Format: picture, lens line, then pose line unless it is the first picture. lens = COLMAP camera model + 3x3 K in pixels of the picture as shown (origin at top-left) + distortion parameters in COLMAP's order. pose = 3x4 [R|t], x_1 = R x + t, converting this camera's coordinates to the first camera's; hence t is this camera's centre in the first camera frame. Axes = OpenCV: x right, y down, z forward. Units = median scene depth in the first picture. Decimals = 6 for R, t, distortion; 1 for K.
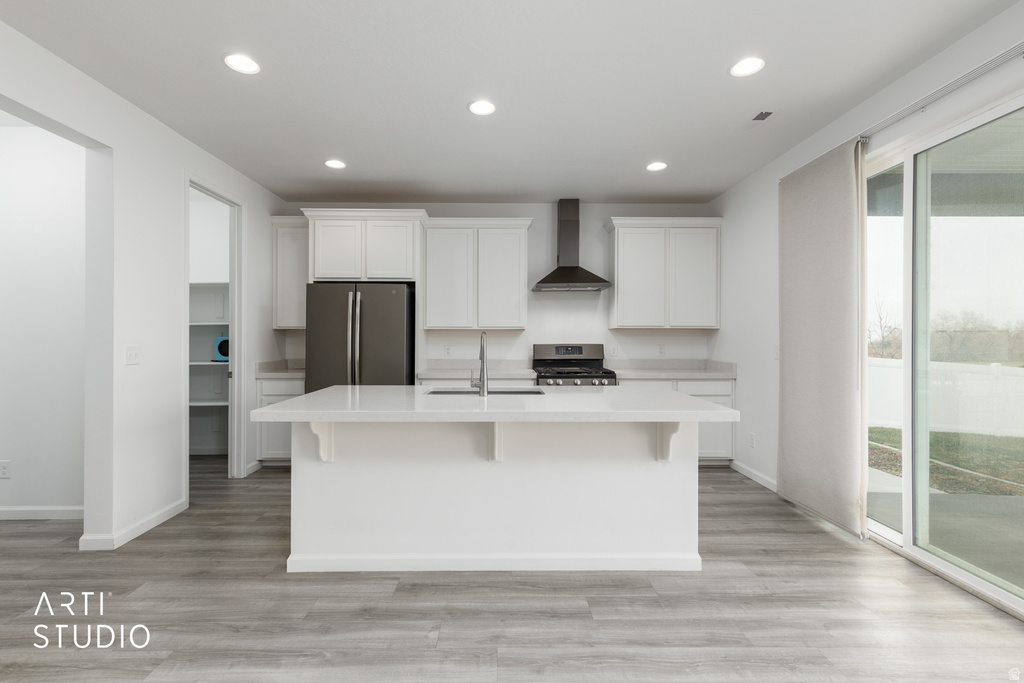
lens RADIAL K [[467.3, 0, 502.7], [0, 467.3, 337.8], [0, 0, 1]] dist [0.010278, 0.000108]
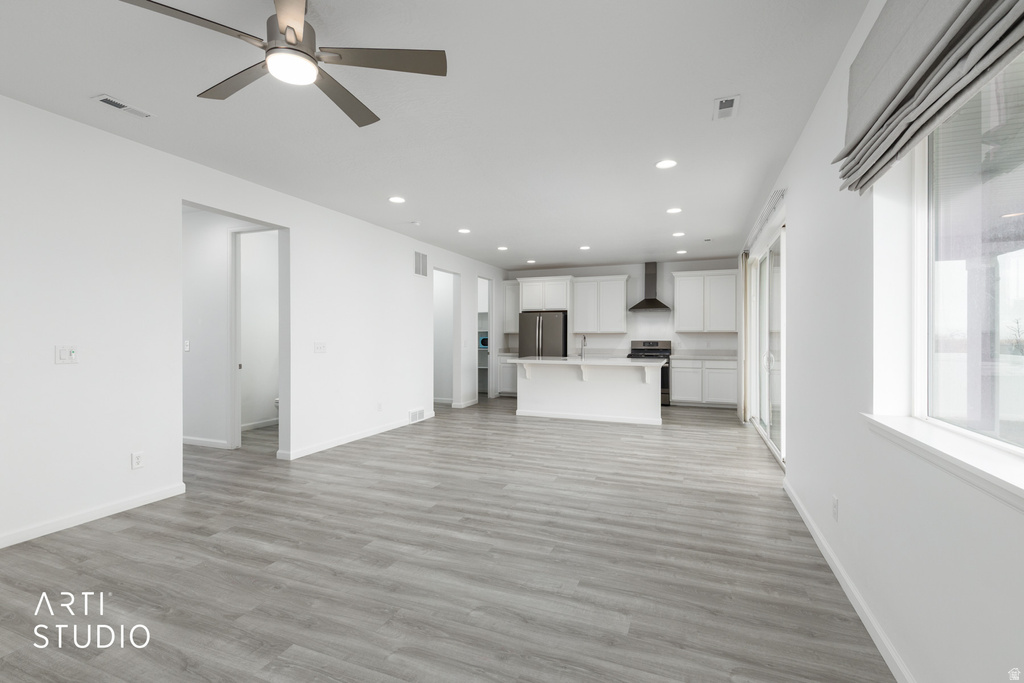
lens RADIAL K [[461.1, 0, 509.0], [0, 461.1, 342.9], [0, 0, 1]] dist [0.007393, -0.000491]
pose [[0.924099, 0.004773, -0.382123, 0.367028], [0.000379, 0.999910, 0.013406, -0.002940], [0.382153, -0.012533, 0.924014, -1.020579]]
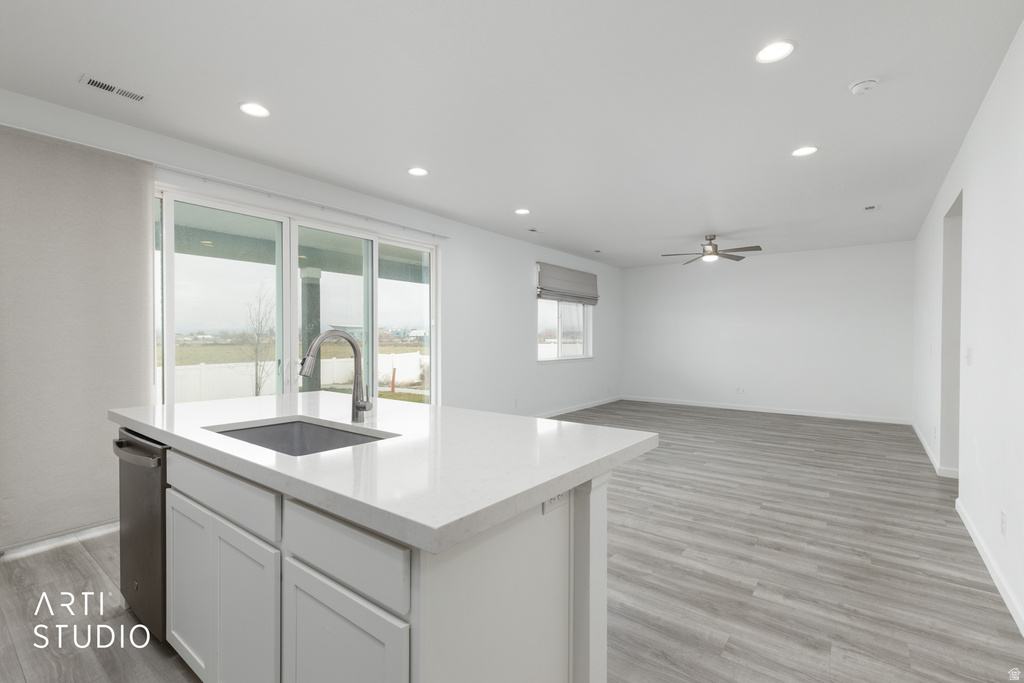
lens RADIAL K [[461.1, 0, 509.0], [0, 461.1, 342.9], [0, 0, 1]] dist [0.007393, -0.000491]
pose [[-0.786679, -0.006605, 0.617327, -0.412064], [-0.002449, 0.999968, 0.007578, -0.001224], [-0.617358, 0.004449, -0.786670, 0.889354]]
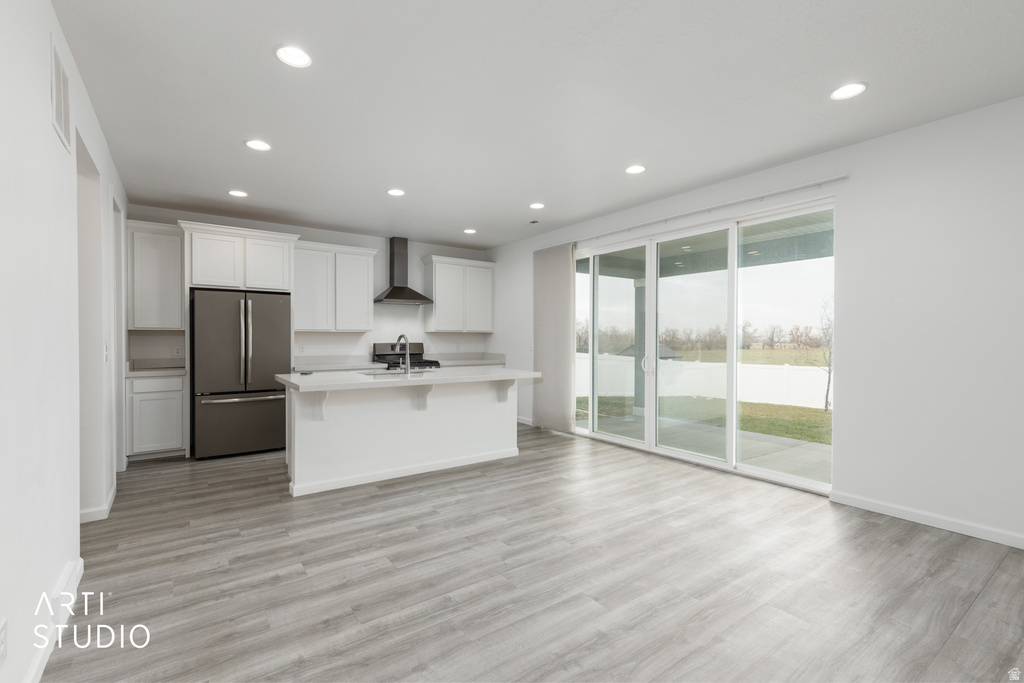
lens RADIAL K [[461.1, 0, 509.0], [0, 461.1, 342.9], [0, 0, 1]] dist [0.007393, -0.000491]
pose [[0.818456, -0.005751, 0.574540, -0.428337], [-0.000742, 0.999938, 0.011066, -0.002139], [-0.574569, -0.009484, 0.818401, -0.336973]]
